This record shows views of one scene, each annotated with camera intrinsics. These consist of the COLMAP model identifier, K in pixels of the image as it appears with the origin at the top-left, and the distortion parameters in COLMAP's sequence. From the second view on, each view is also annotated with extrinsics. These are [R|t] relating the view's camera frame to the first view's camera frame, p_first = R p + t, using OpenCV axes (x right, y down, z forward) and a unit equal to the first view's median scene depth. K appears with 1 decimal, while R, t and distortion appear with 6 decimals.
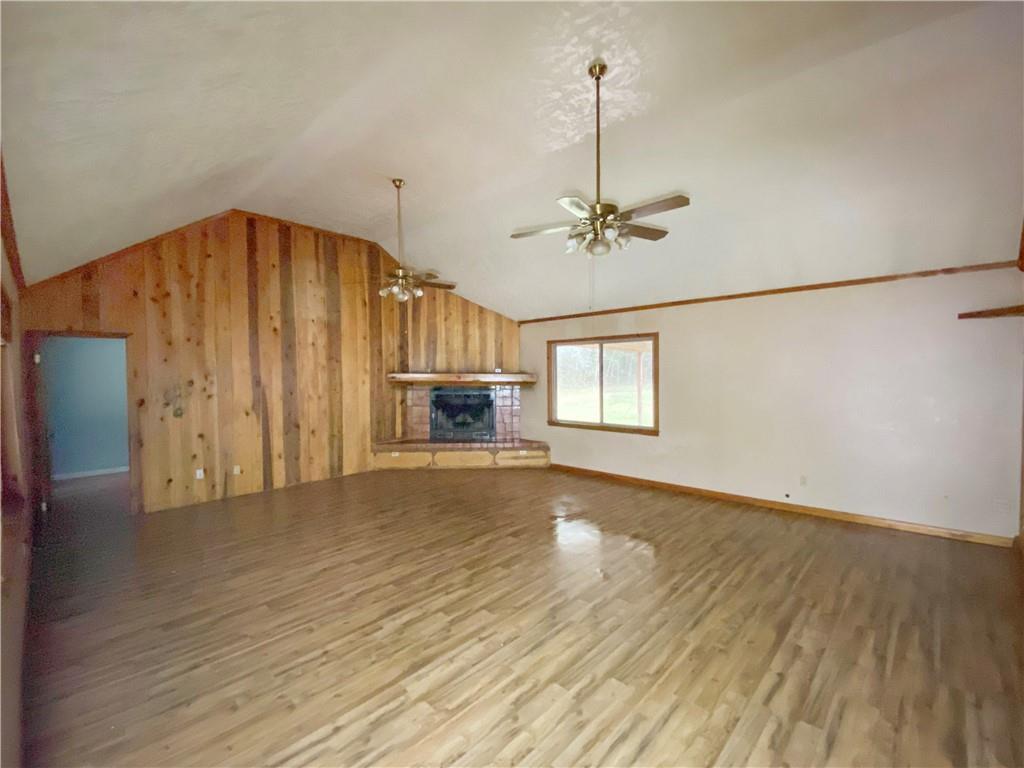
lens RADIAL K [[440.2, 0, 512.0], [0, 440.2, 384.0], [0, 0, 1]] dist [0.042227, -0.035546]
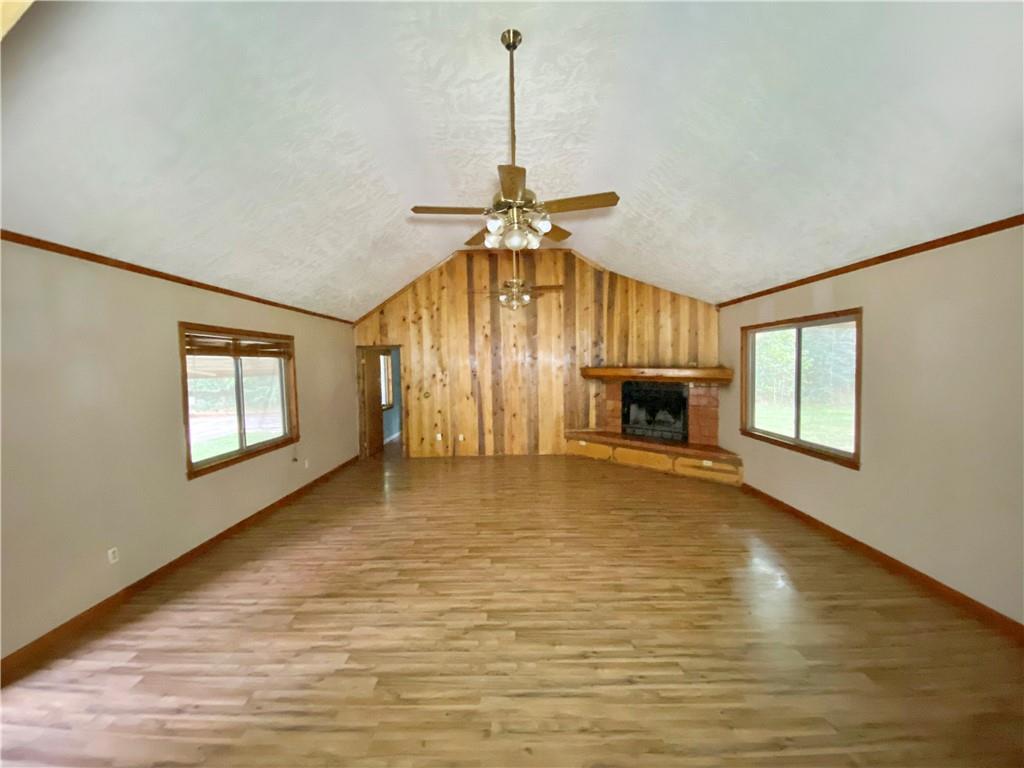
lens RADIAL K [[417.1, 0, 509.7], [0, 417.1, 385.1], [0, 0, 1]] dist [0.038793, -0.032270]
pose [[0.677065, 0.034644, -0.735107, 0.405067], [-0.007718, 0.999171, 0.039981, -0.024022], [0.735882, -0.021396, 0.676771, 0.204558]]
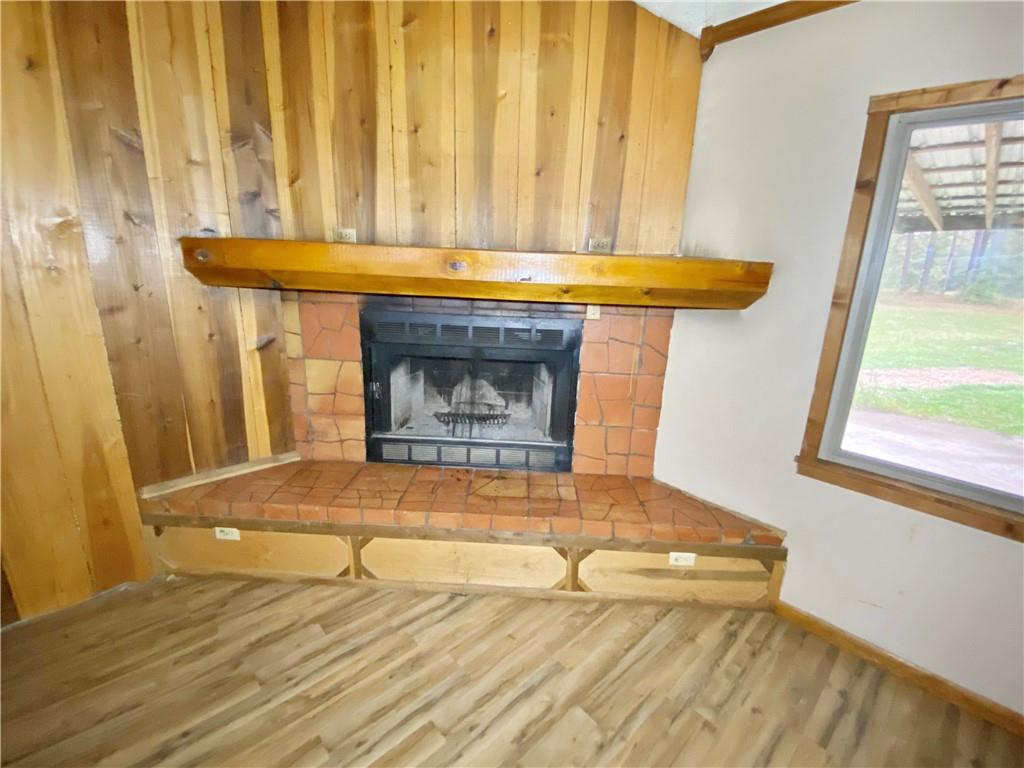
lens RADIAL K [[440.2, 0, 512.0], [0, 440.2, 384.0], [0, 0, 1]] dist [0.042227, -0.035546]
pose [[0.996069, 0.055462, -0.069076, -0.074568], [-0.038609, 0.973599, 0.224976, -0.006715], [0.079729, -0.221425, 0.971913, 0.850487]]
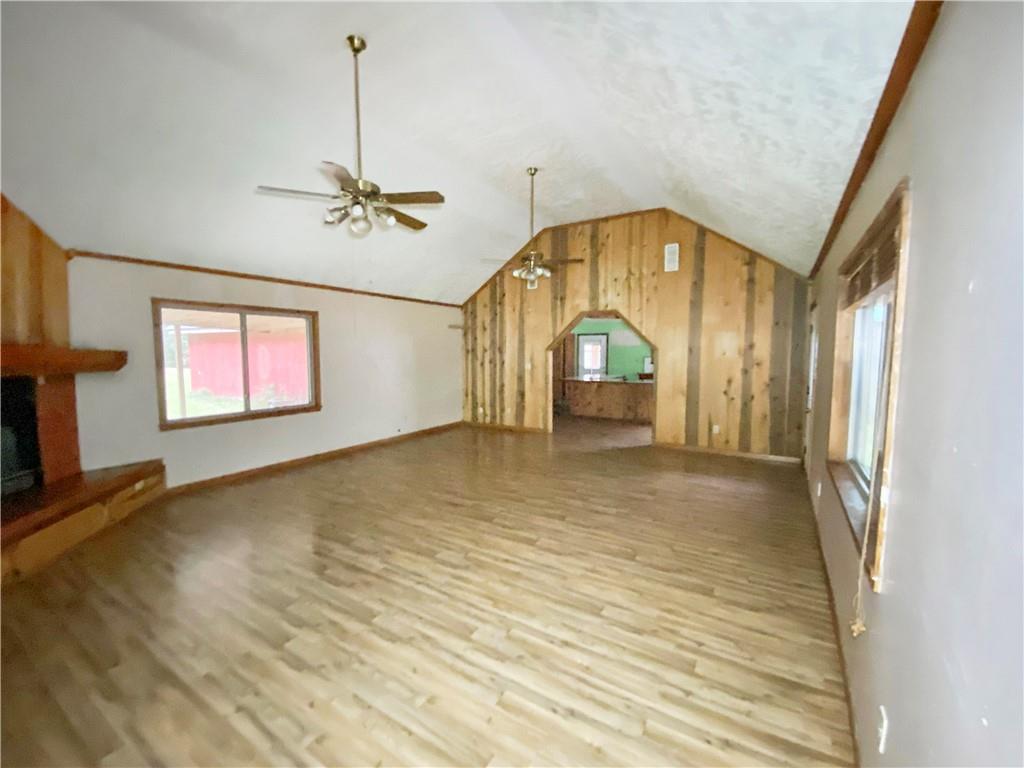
lens RADIAL K [[417.1, 0, 509.7], [0, 417.1, 385.1], [0, 0, 1]] dist [0.038793, -0.032270]
pose [[-0.189269, -0.065306, 0.979751, -0.694321], [0.030946, 0.996894, 0.072427, -0.001899], [-0.981437, 0.044028, -0.186661, 0.696571]]
